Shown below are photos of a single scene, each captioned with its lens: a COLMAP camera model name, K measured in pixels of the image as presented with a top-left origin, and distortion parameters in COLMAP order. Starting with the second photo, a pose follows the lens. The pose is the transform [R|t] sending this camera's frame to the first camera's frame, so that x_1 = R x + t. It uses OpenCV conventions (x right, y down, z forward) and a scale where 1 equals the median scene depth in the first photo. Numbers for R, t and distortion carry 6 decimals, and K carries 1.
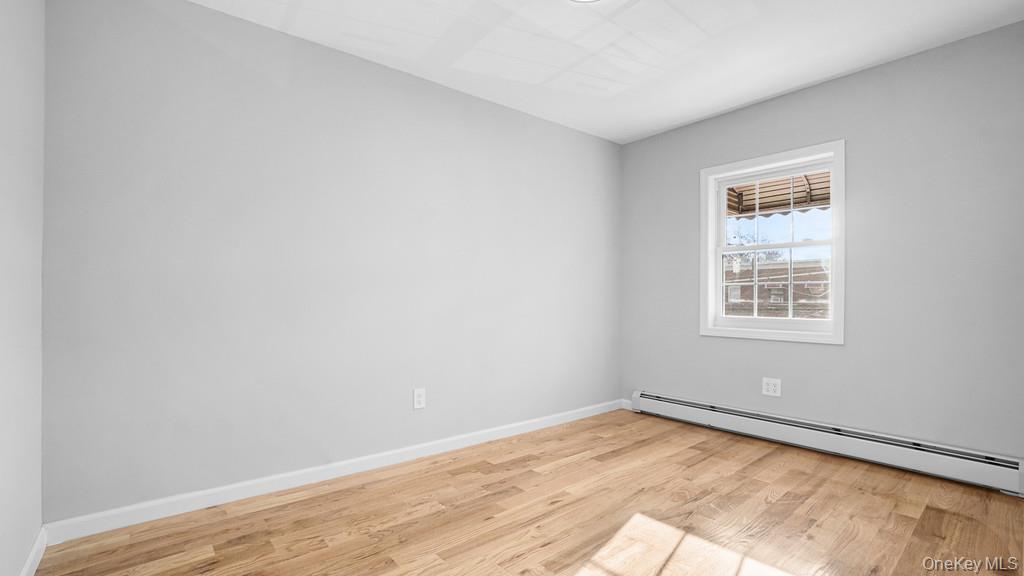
lens RADIAL K [[466.4, 0, 507.4], [0, 466.4, 290.7], [0, 0, 1]] dist [-0.000573, -0.000004]
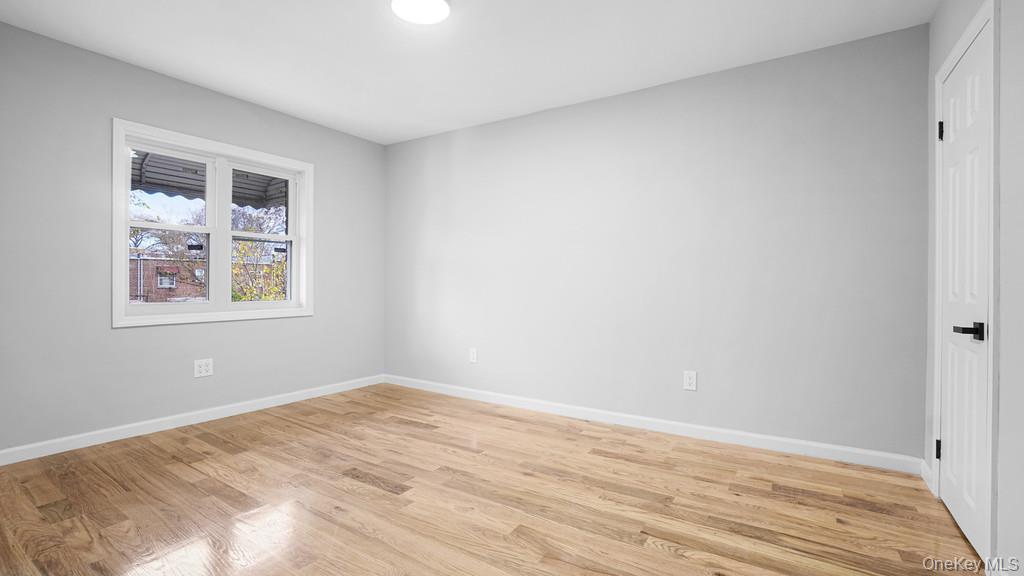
lens RADIAL K [[466.4, 0, 507.4], [0, 466.4, 290.7], [0, 0, 1]] dist [-0.000573, -0.000004]
pose [[-0.301728, -0.010748, 0.953333, -0.607957], [-0.022740, 0.999733, 0.004074, 0.016909], [-0.953123, -0.020450, -0.301892, 0.667389]]
